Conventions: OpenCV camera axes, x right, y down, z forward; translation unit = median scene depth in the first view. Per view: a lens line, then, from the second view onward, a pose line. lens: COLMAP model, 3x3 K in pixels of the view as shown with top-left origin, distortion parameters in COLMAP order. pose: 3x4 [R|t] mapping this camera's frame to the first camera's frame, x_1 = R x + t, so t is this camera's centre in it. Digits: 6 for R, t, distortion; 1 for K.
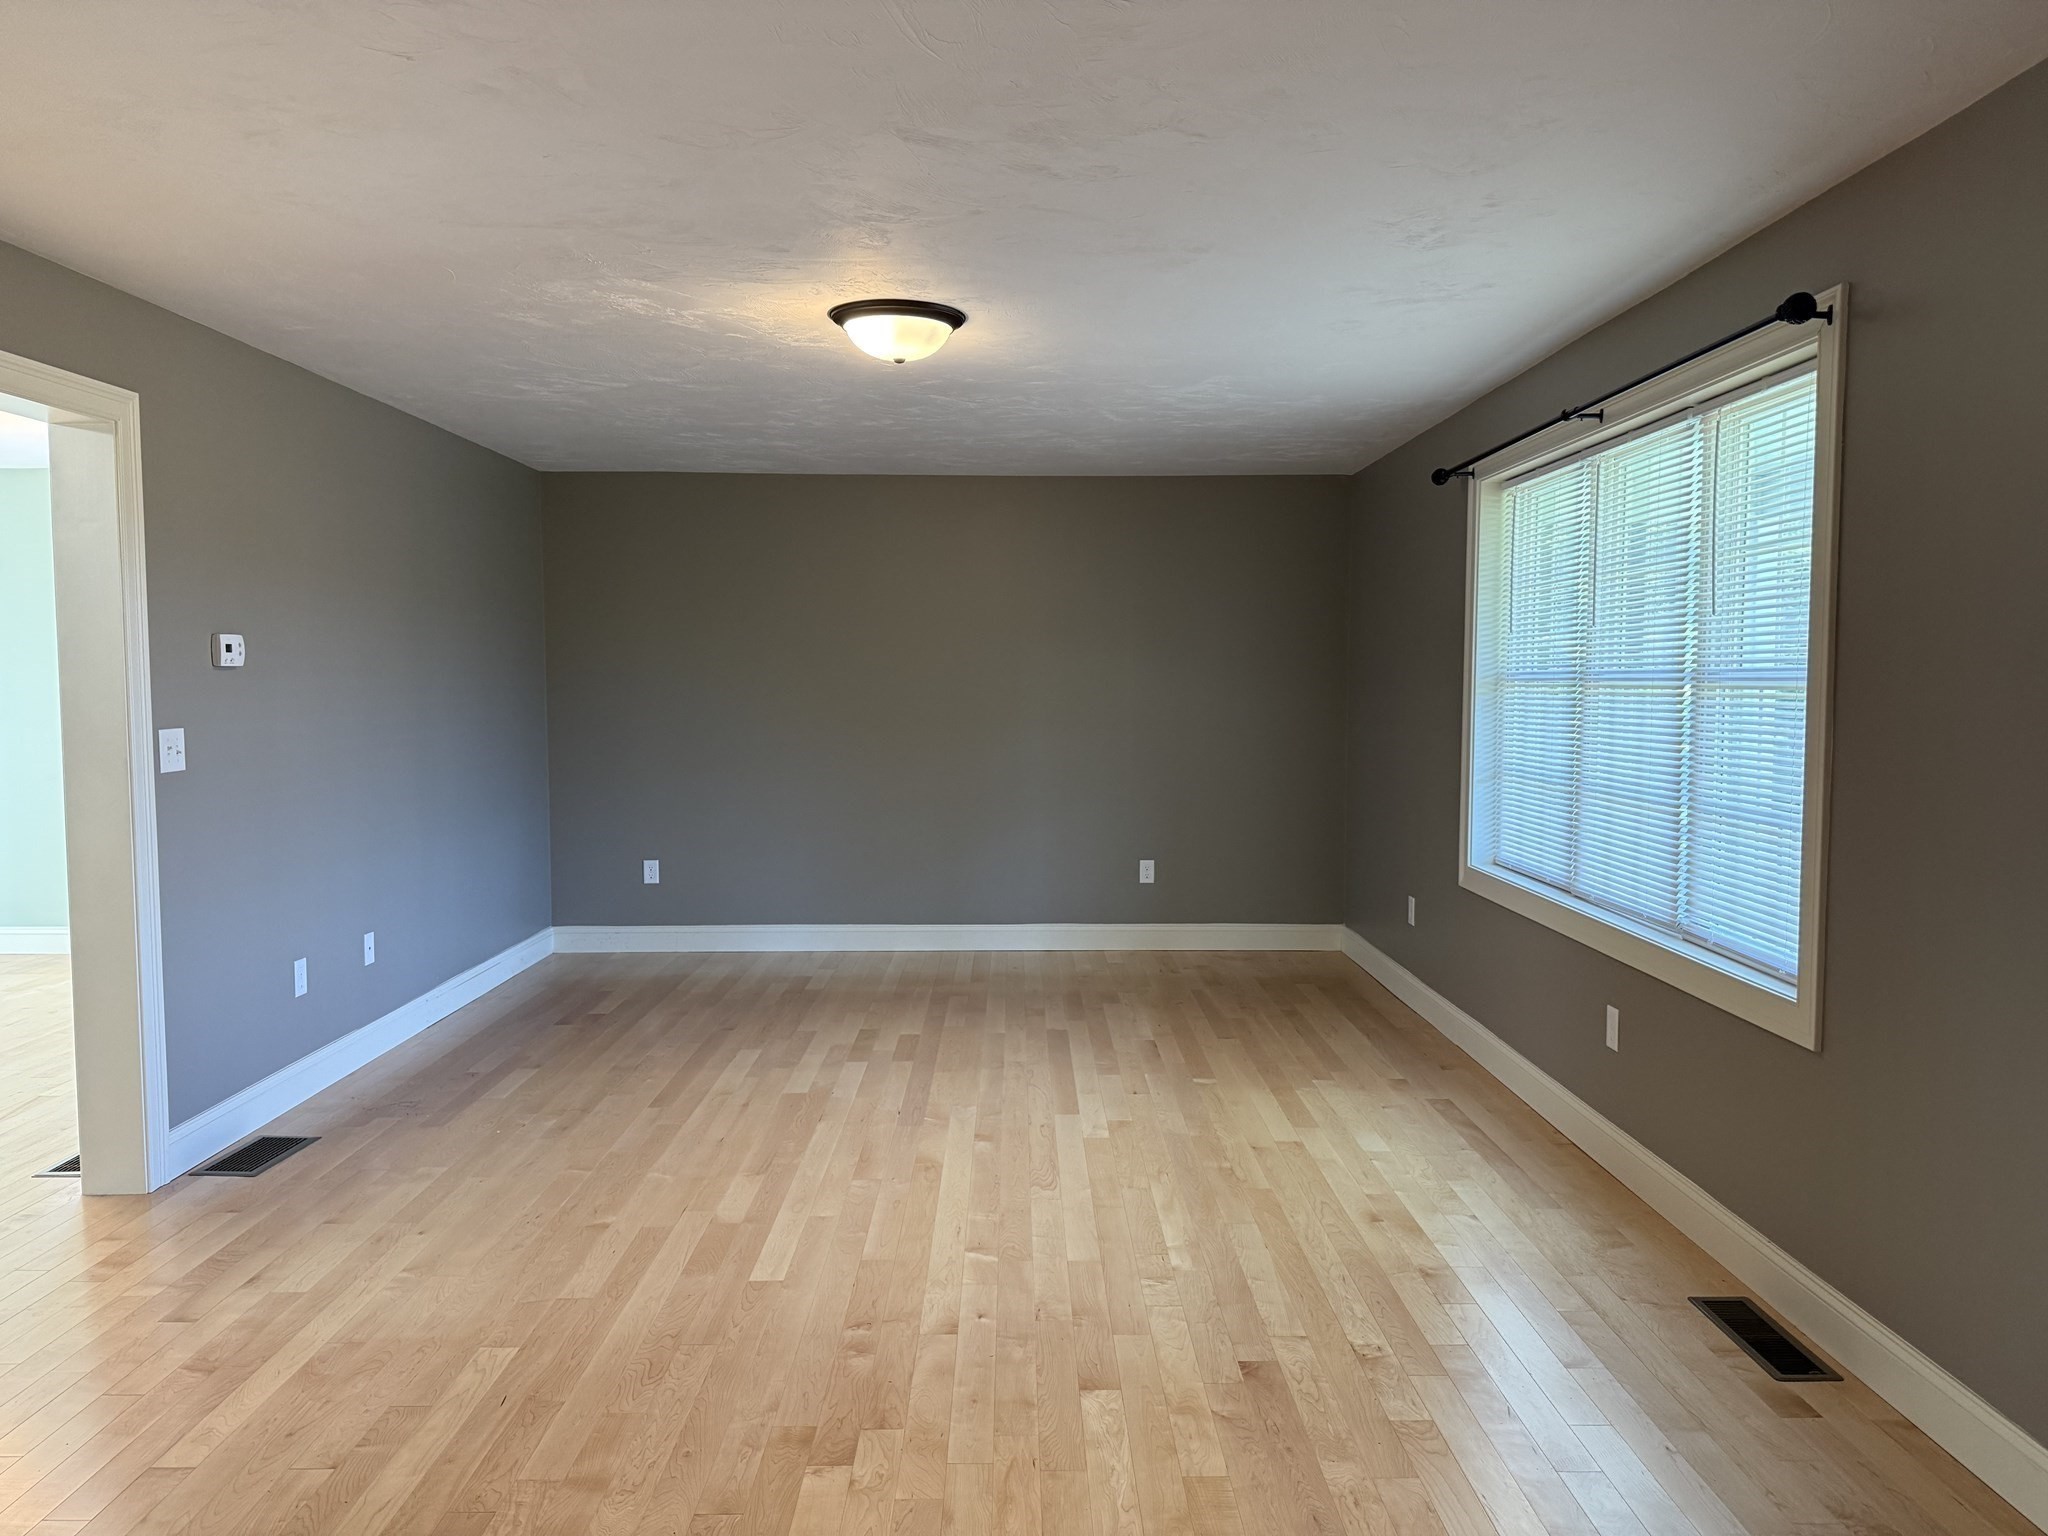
lens RADIAL K [[1431.5, 0, 1033.4], [0, 1431.5, 777.1], [0, 0, 1]] dist [0.000786, -0.005138]
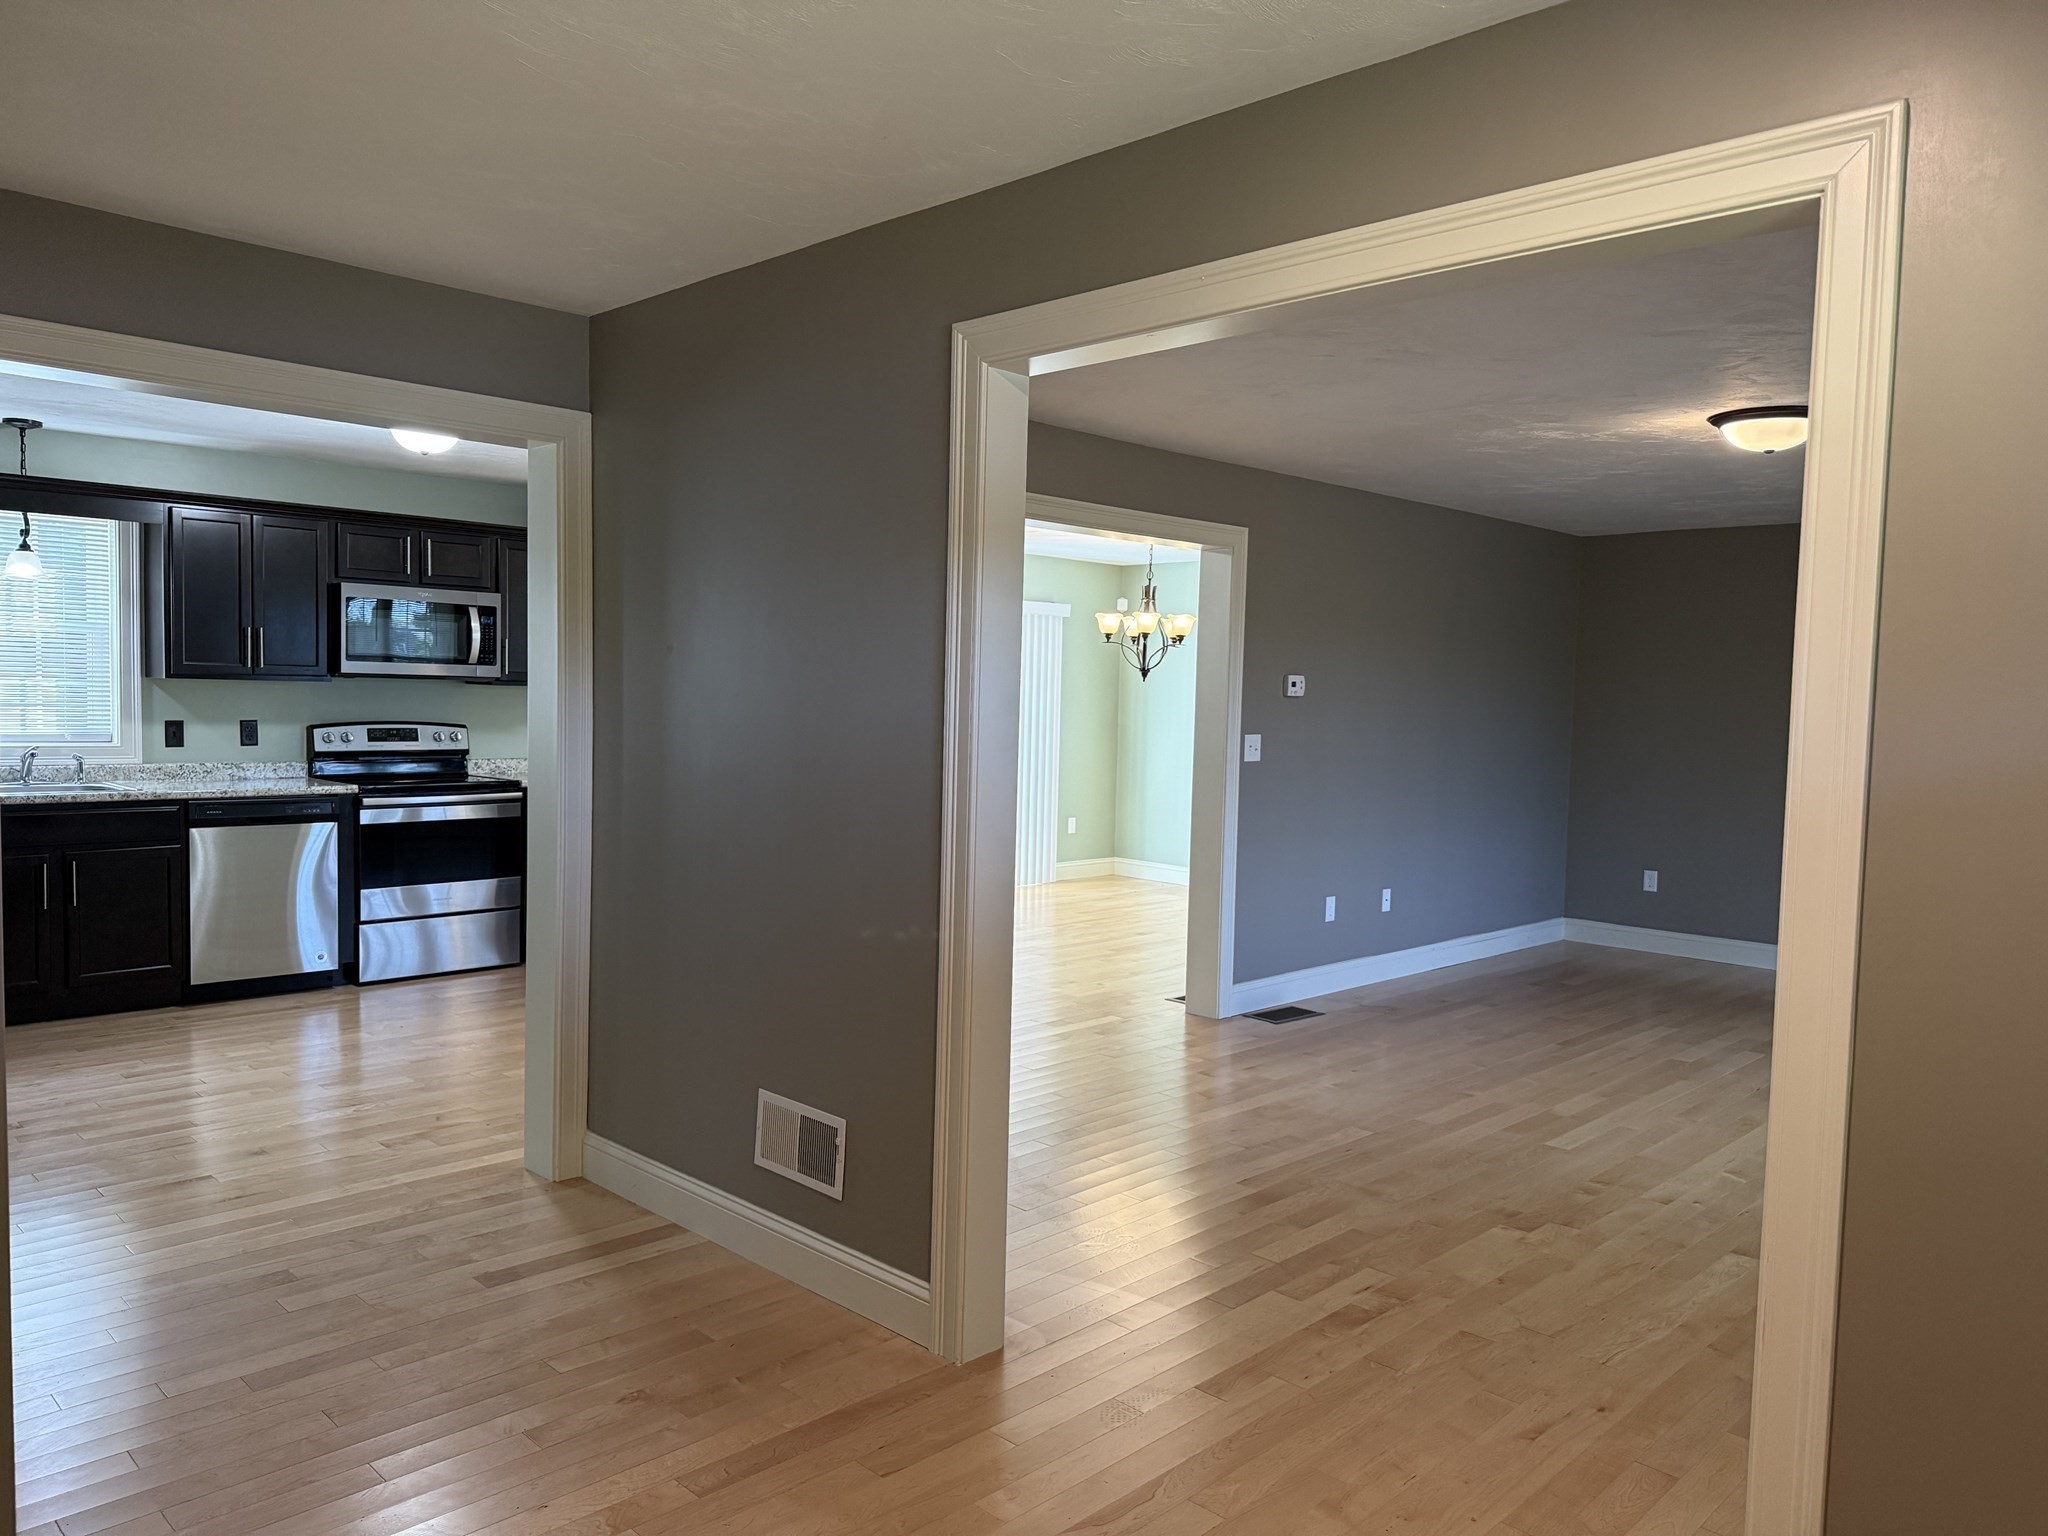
lens RADIAL K [[1408.1, 0, 1024.0], [0, 1408.1, 768.0], [0, 0, 1]] dist [-0.004277, -0.002934]
pose [[0.699797, 0.052123, -0.712437, 0.358800], [-0.071830, 0.997414, 0.002416, 0.019026], [0.710721, 0.049484, 0.701732, -0.297761]]
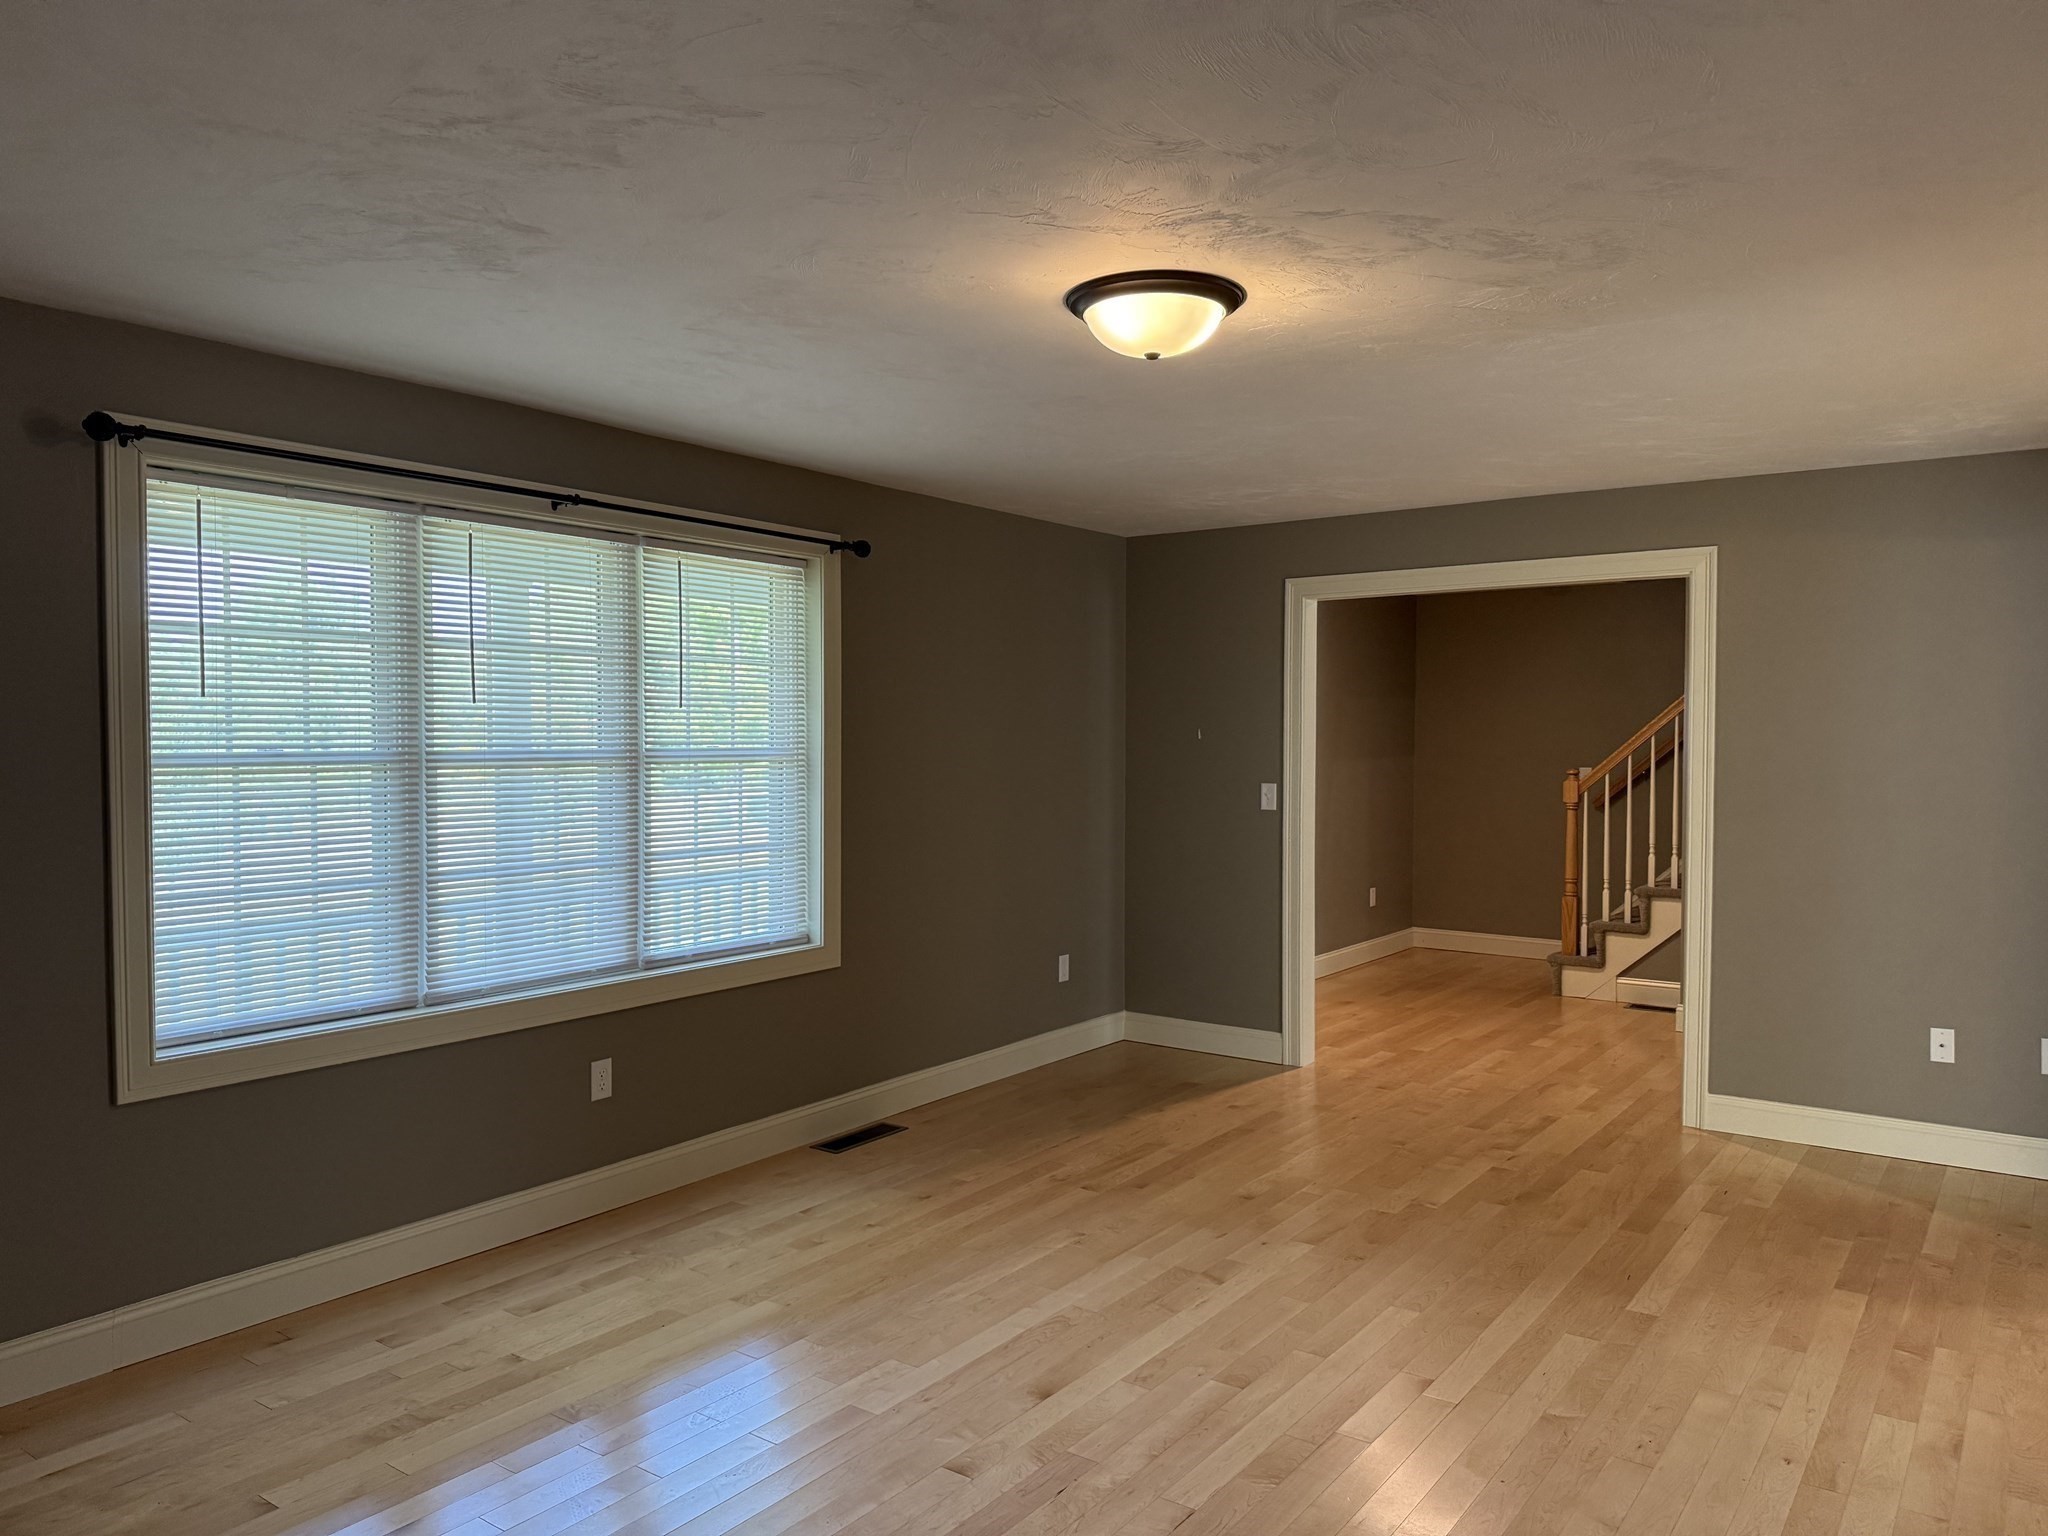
lens RADIAL K [[1428.6, 0, 1024.0], [0, 1428.6, 768.0], [0, 0, 1]] dist [0.103455, -0.159372]
pose [[-0.799768, -0.027797, 0.599665, -0.546773], [0.031108, 0.995666, 0.087641, -0.158902], [-0.599502, 0.088747, -0.795437, 1.810462]]
